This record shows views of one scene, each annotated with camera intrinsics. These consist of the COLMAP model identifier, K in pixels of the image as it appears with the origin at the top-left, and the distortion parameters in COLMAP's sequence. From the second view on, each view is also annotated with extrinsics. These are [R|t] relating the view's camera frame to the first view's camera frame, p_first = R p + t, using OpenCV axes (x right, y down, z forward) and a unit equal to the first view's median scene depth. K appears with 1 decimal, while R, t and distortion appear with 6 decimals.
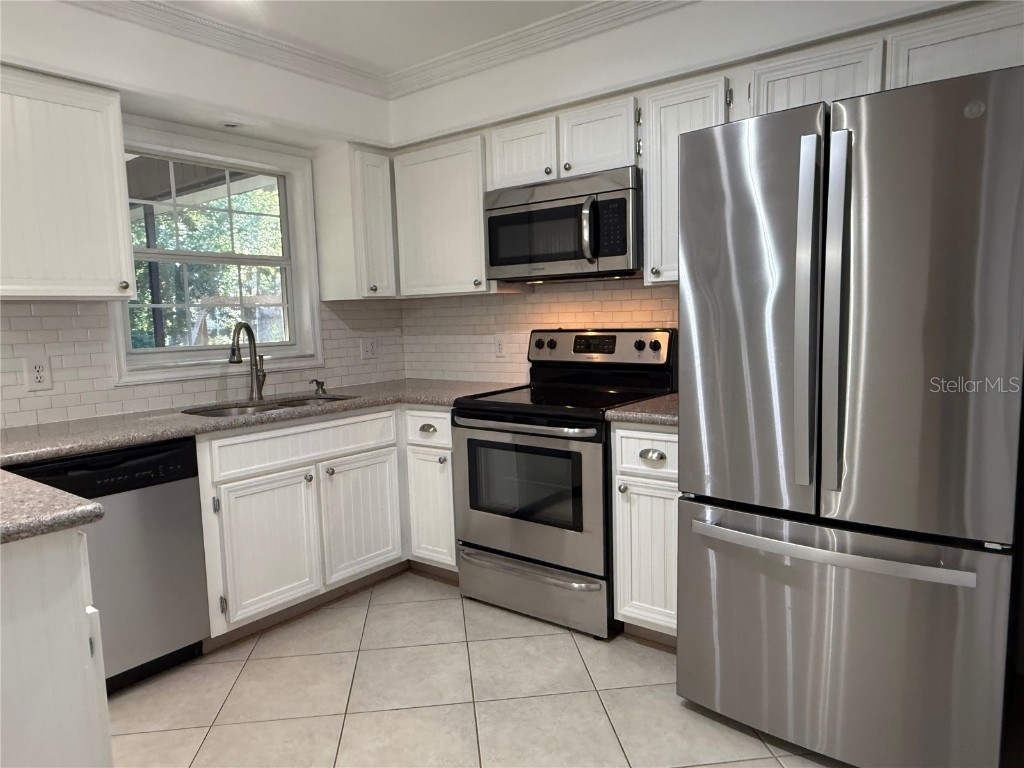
lens RADIAL K [[675.6, 0, 508.7], [0, 675.6, 387.7], [0, 0, 1]] dist [0.002511, -0.000361]
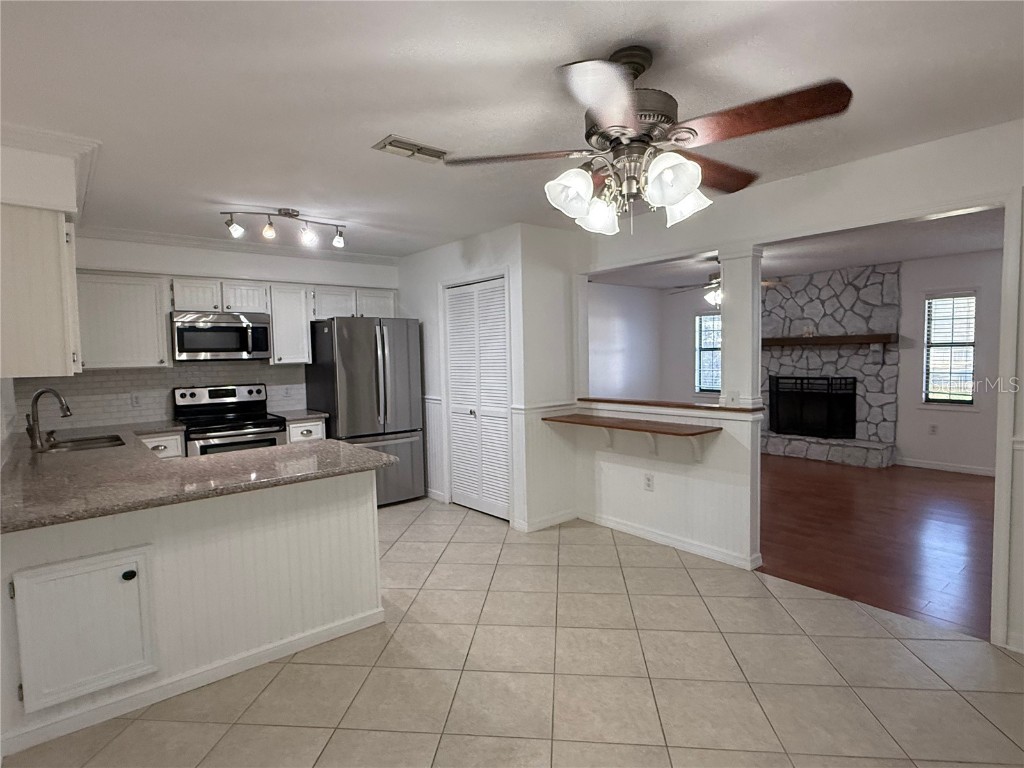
lens RADIAL K [[553.6, 0, 514.1], [0, 553.6, 384.6], [0, 0, 1]] dist [-0.001838, 0.001259]
pose [[0.205604, -0.033230, 0.978071, -1.359502], [0.124175, 0.992231, 0.007607, 0.004015], [-0.970725, 0.119888, 0.208133, -0.168502]]
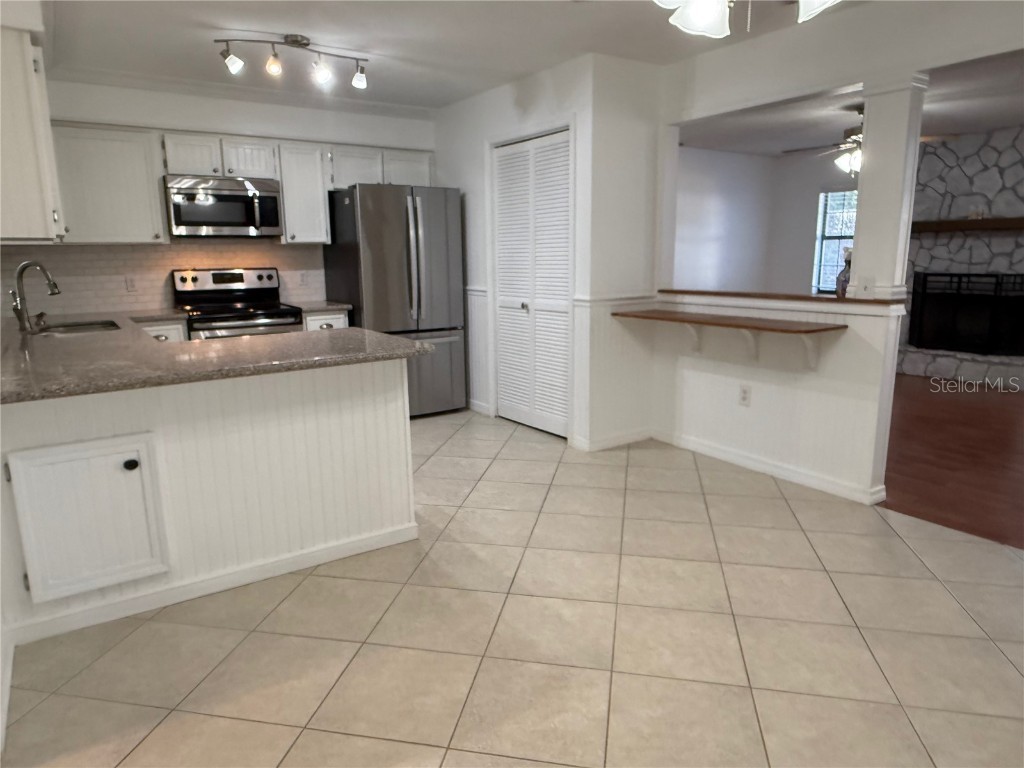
lens RADIAL K [[675.6, 0, 507.6], [0, 675.6, 386.6], [0, 0, 1]] dist [0.002511, -0.000361]
pose [[0.303495, -0.162760, 0.938829, -1.344614], [0.108886, 0.984772, 0.135525, 0.051123], [-0.946591, 0.061095, 0.316596, -0.158133]]
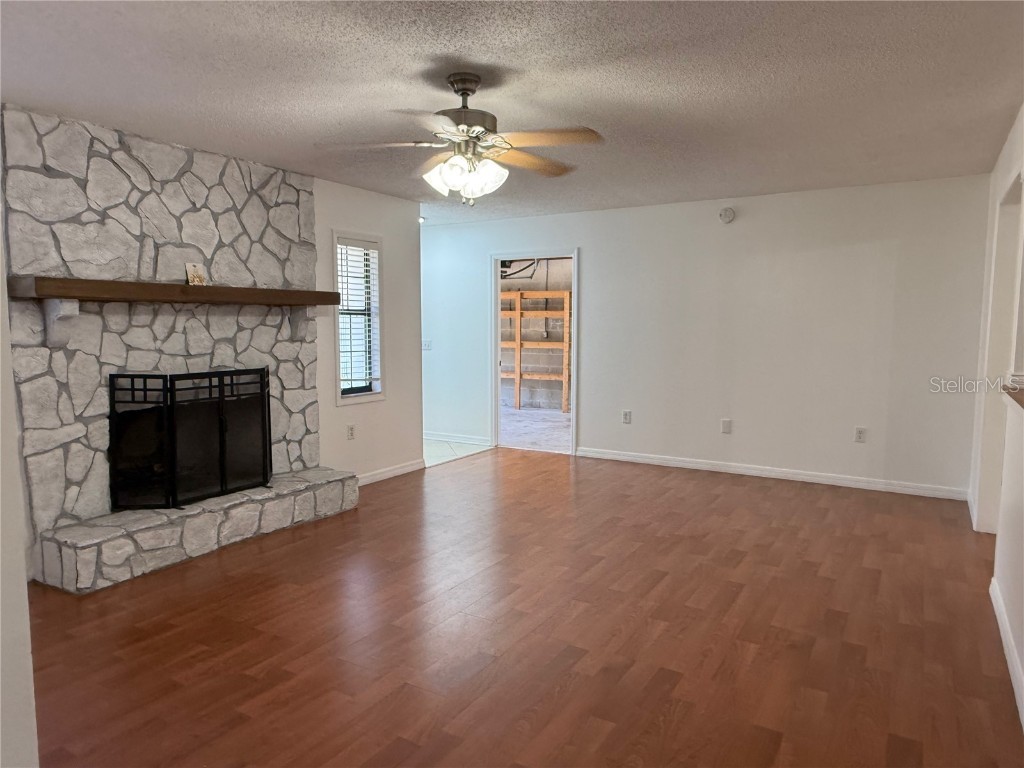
lens RADIAL K [[675.6, 0, 509.4], [0, 675.6, 387.9], [0, 0, 1]] dist [0.002511, -0.000361]
pose [[-0.991842, 0.037670, -0.121780, 1.004129], [0.011199, 0.977396, 0.211122, -0.115277], [0.126980, 0.208036, -0.969844, 0.583135]]
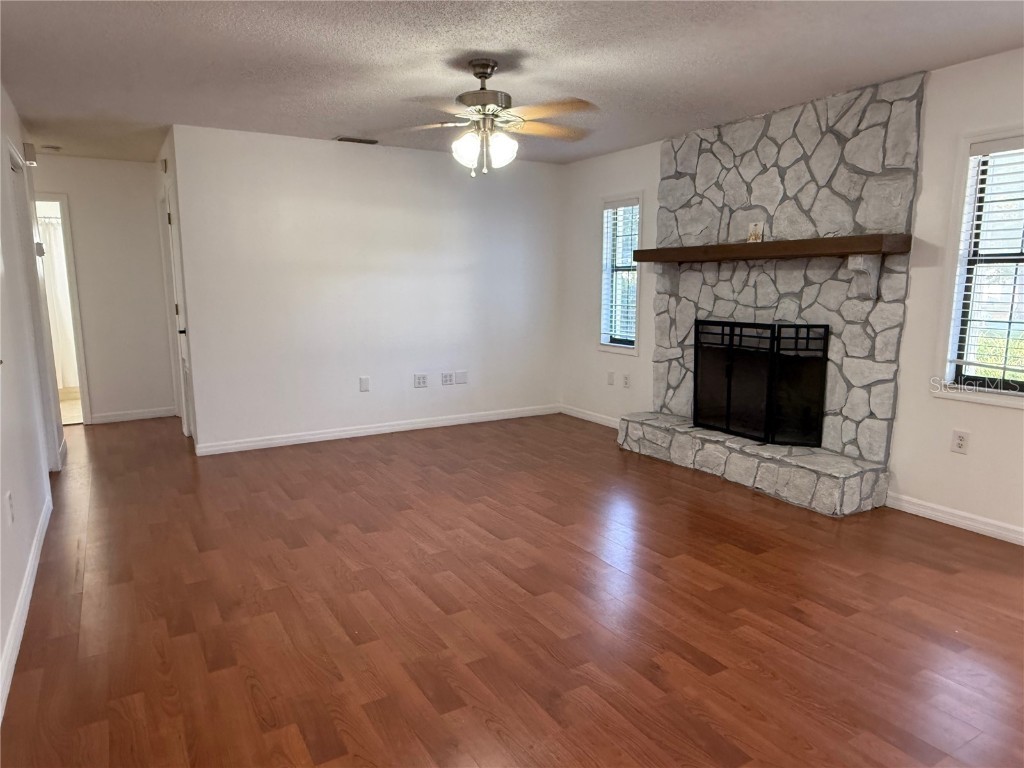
lens RADIAL K [[675.6, 0, 507.7], [0, 675.6, 391.8], [0, 0, 1]] dist [0.002511, -0.000361]
pose [[0.356897, -0.126149, 0.925587, -0.274844], [0.100049, 0.990302, 0.096391, 0.110426], [-0.928771, 0.058202, 0.366057, -1.025357]]
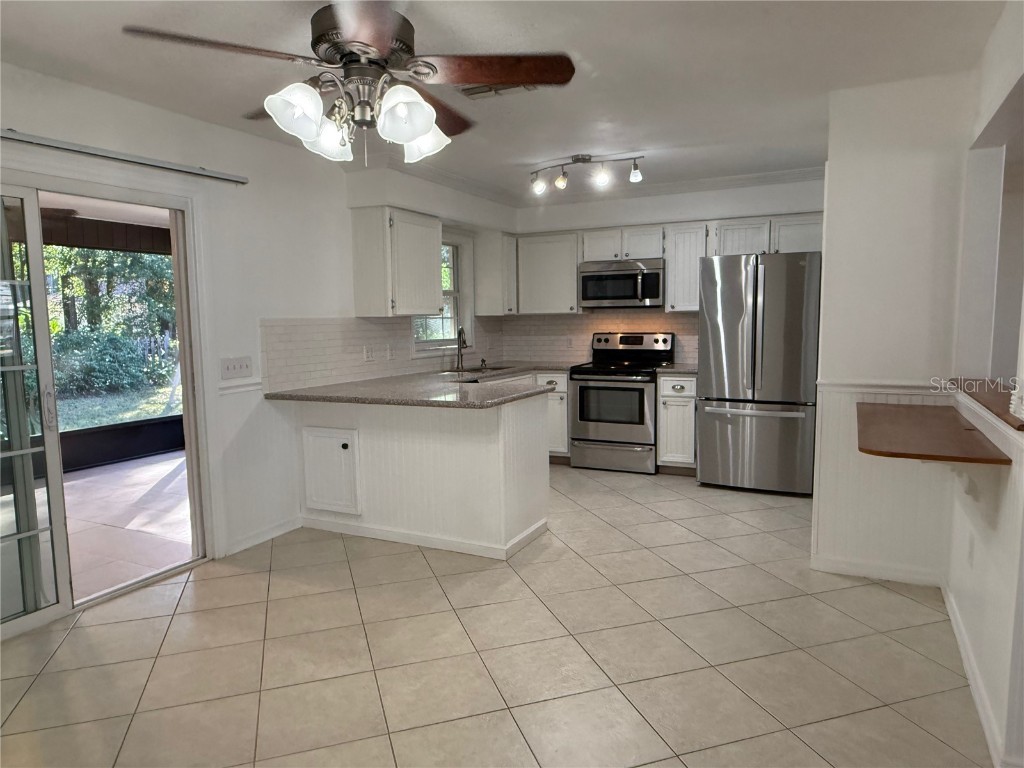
lens RADIAL K [[675.6, 0, 507.6], [0, 675.6, 390.8], [0, 0, 1]] dist [0.002511, -0.000361]
pose [[0.980855, -0.007842, 0.194579, -0.665069], [0.009118, 0.999942, -0.005666, 0.099346], [-0.194523, 0.007332, 0.980870, -0.945786]]
